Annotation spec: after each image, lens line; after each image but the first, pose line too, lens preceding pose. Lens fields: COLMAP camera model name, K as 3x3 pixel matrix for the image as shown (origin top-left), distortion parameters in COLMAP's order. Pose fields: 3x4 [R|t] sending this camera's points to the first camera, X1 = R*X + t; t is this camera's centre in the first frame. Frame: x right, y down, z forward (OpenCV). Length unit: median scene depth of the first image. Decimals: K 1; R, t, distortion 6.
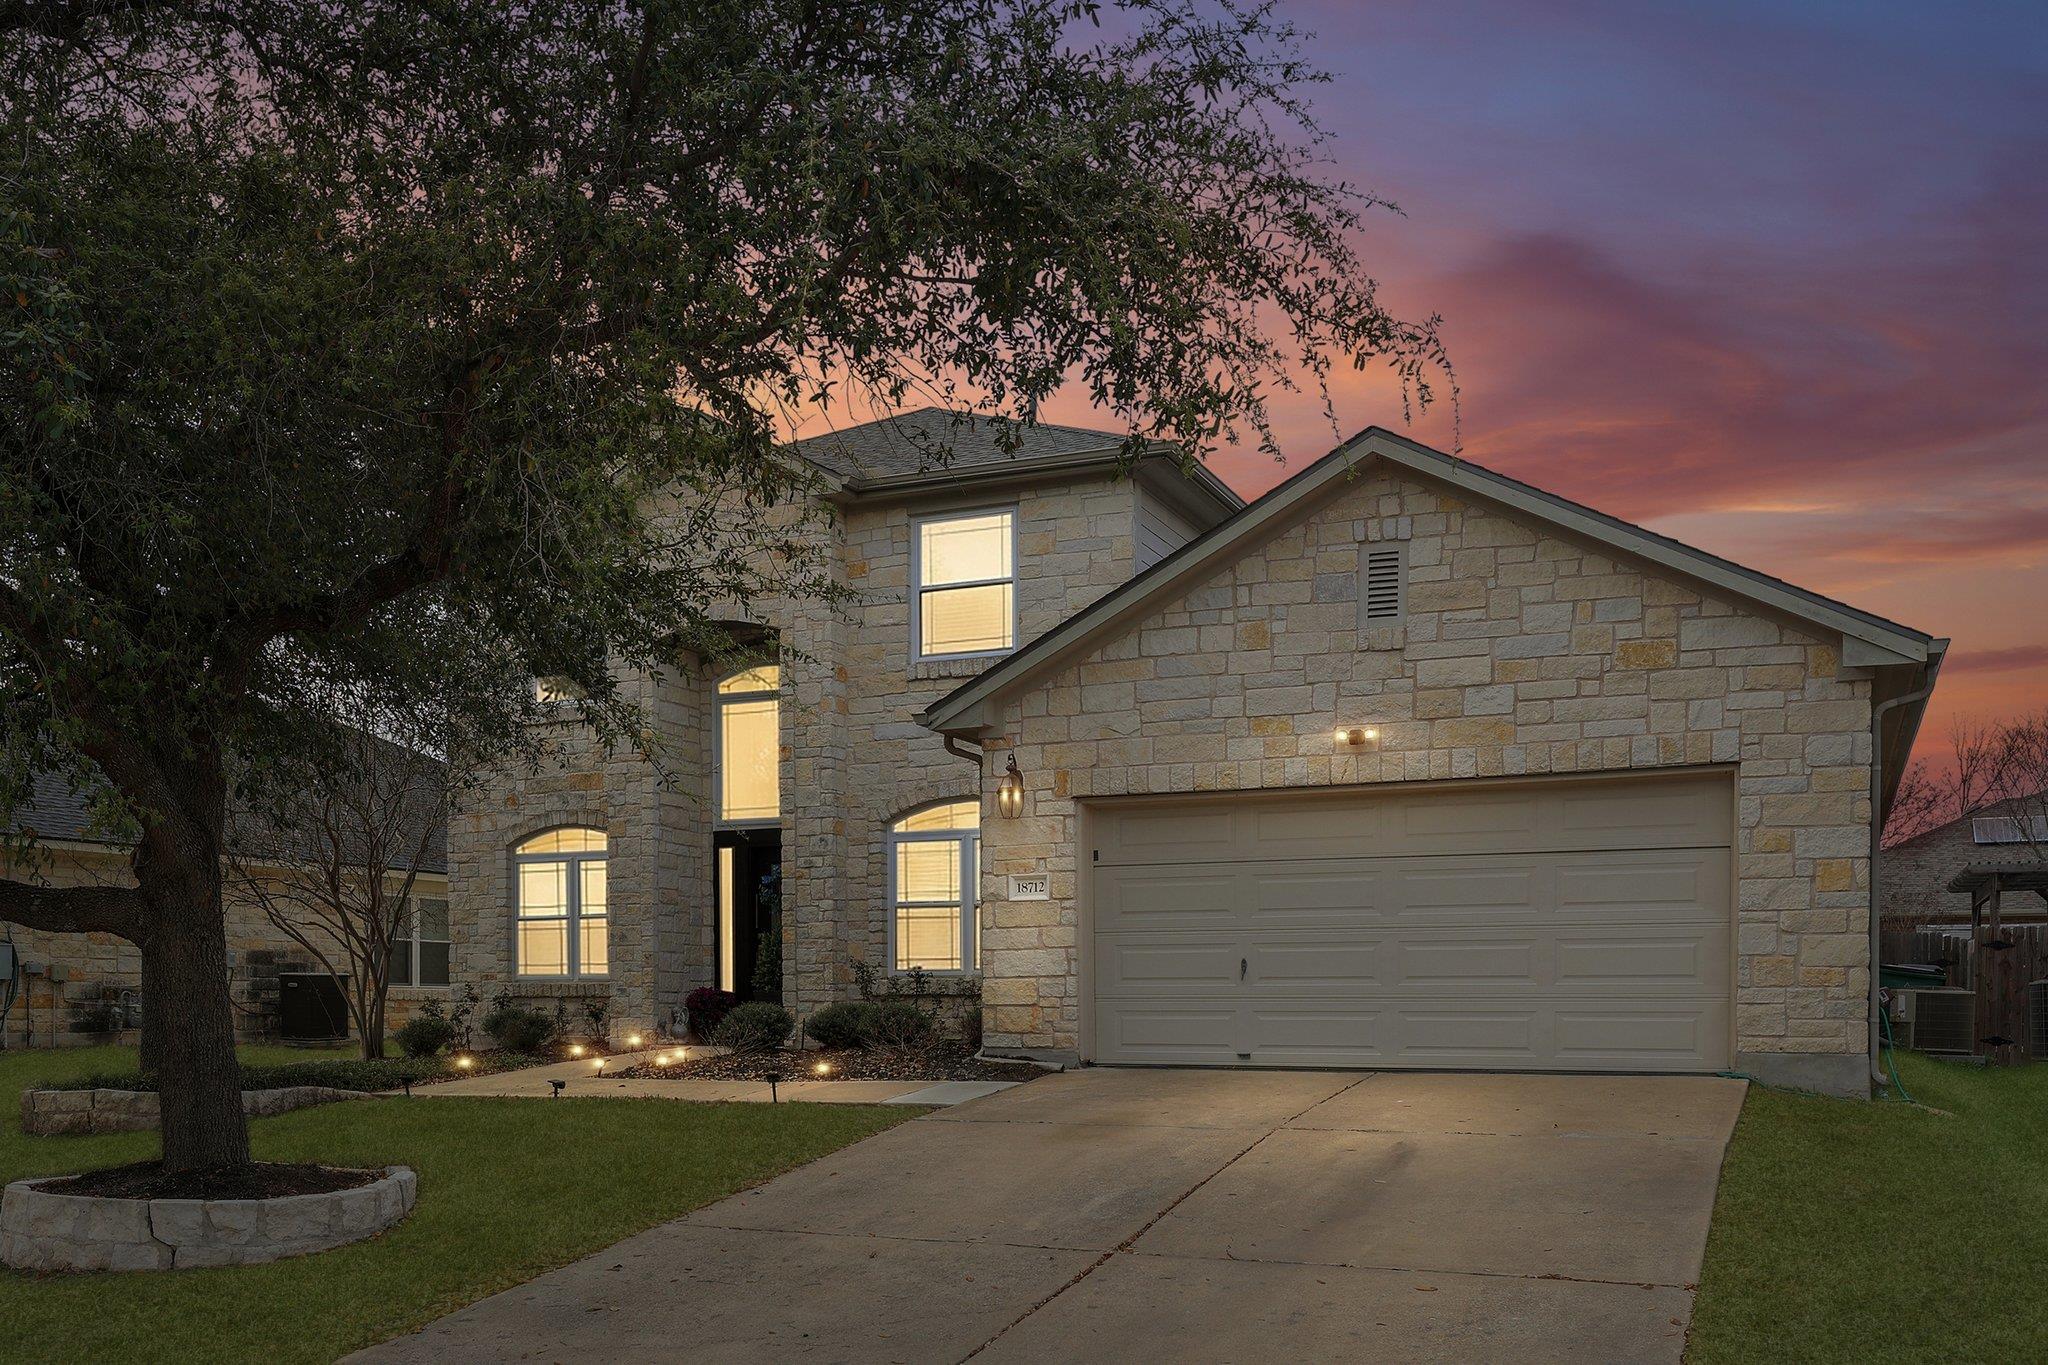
lens RADIAL K [[1662.0, 0, 1024.8], [0, 1662.0, 686.8], [0, 0, 1]] dist [-0.011207, 0.014846]
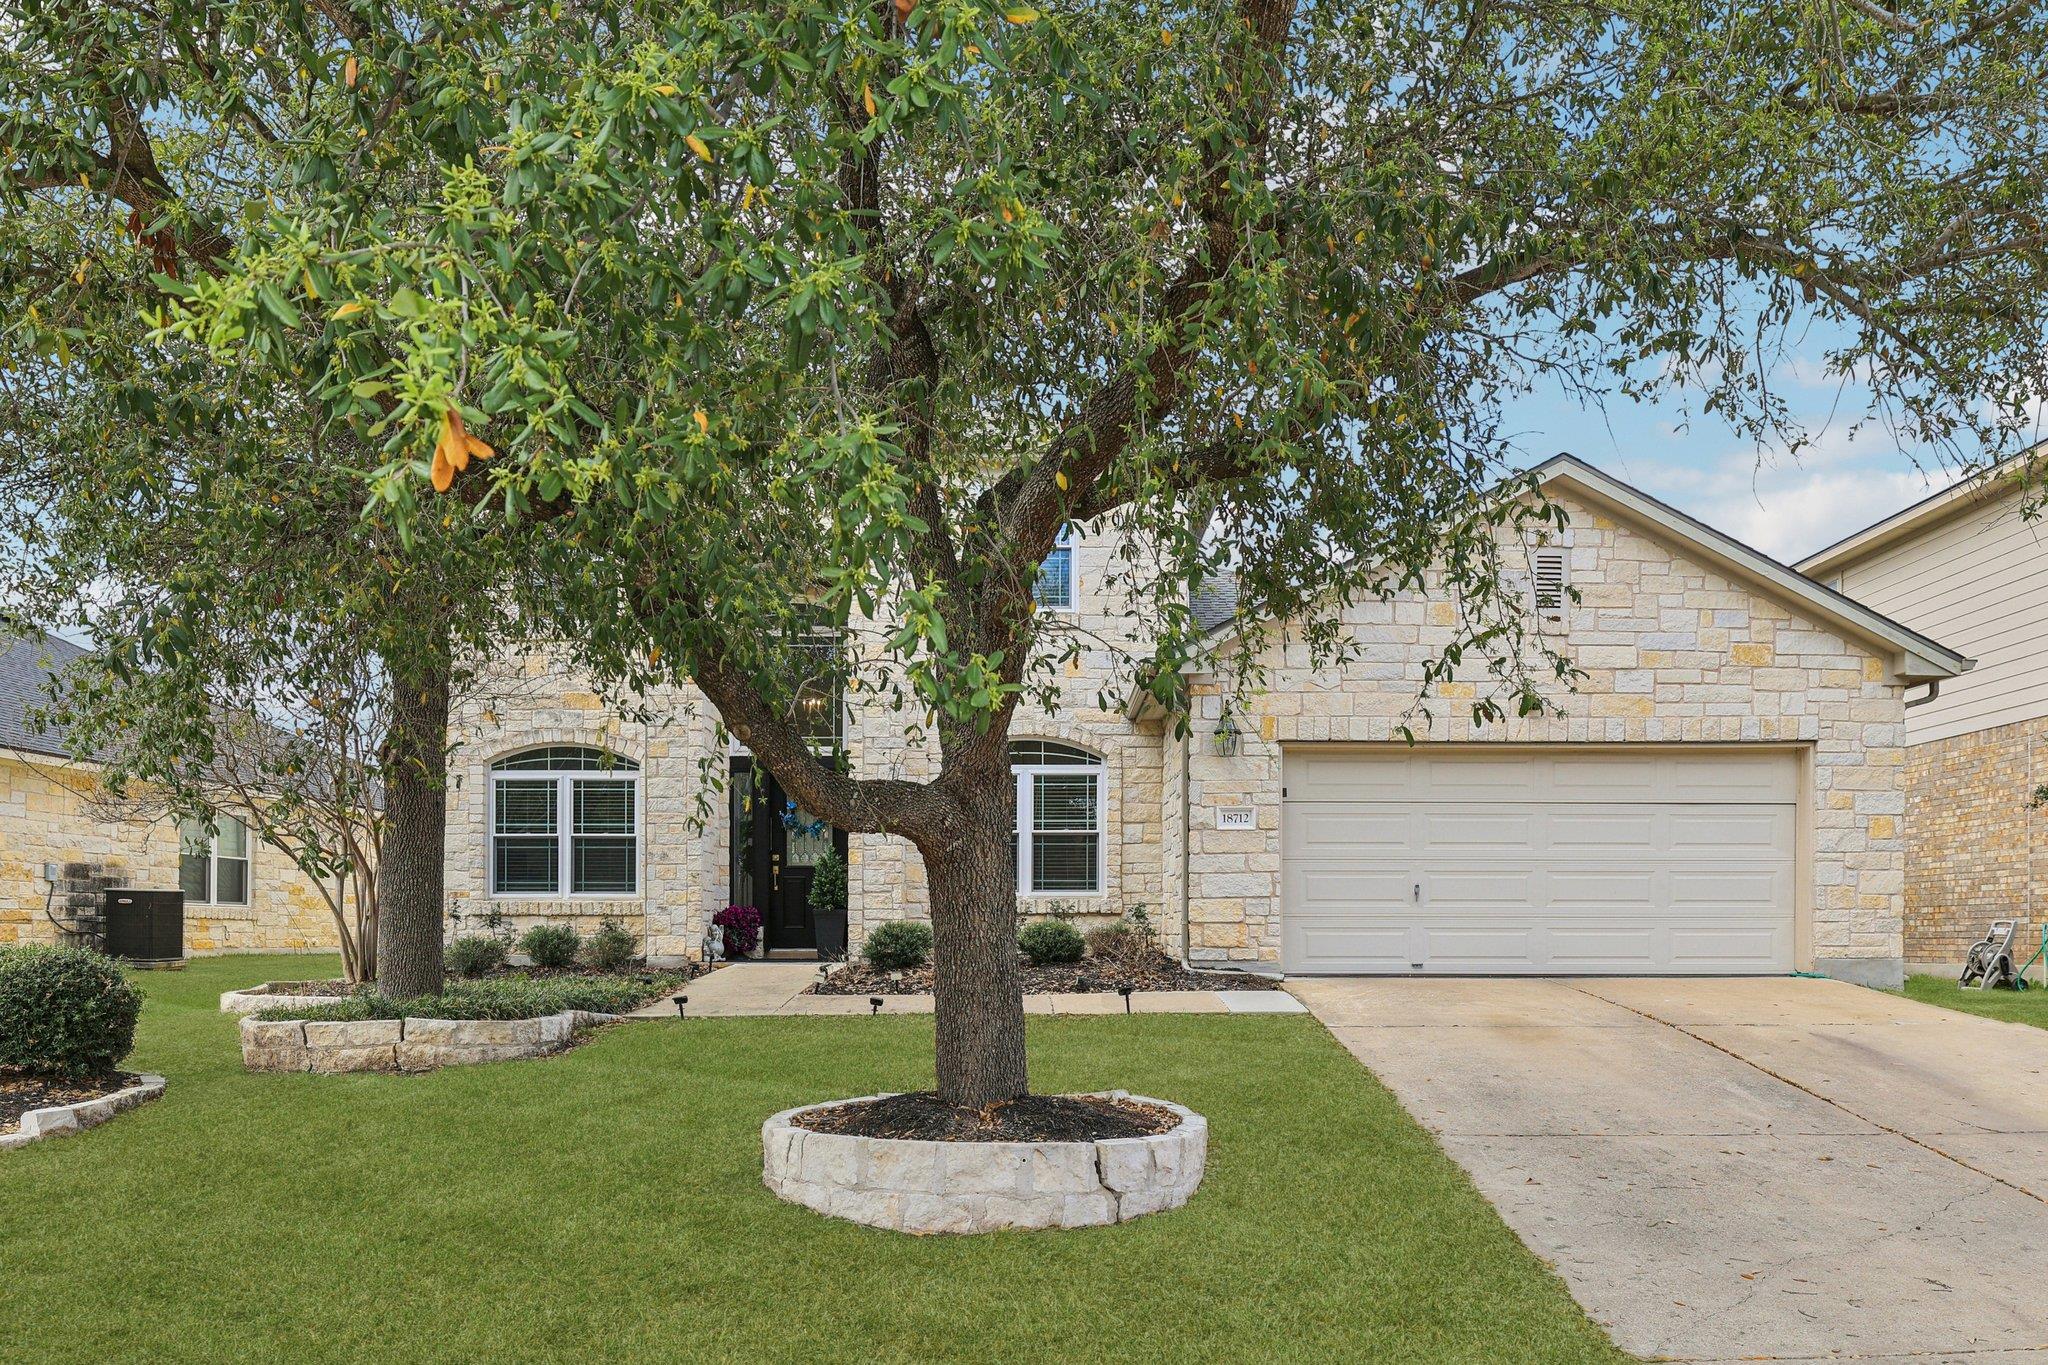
lens RADIAL K [[1352.9, 0, 1023.4], [0, 1352.9, 676.6], [0, 0, 1]] dist [-0.002421, -0.008249]
pose [[0.920284, 0.071325, 0.384696, -0.555398], [-0.074073, 0.997223, -0.007690, 0.047894], [-0.384176, -0.021418, 0.923011, 0.237168]]
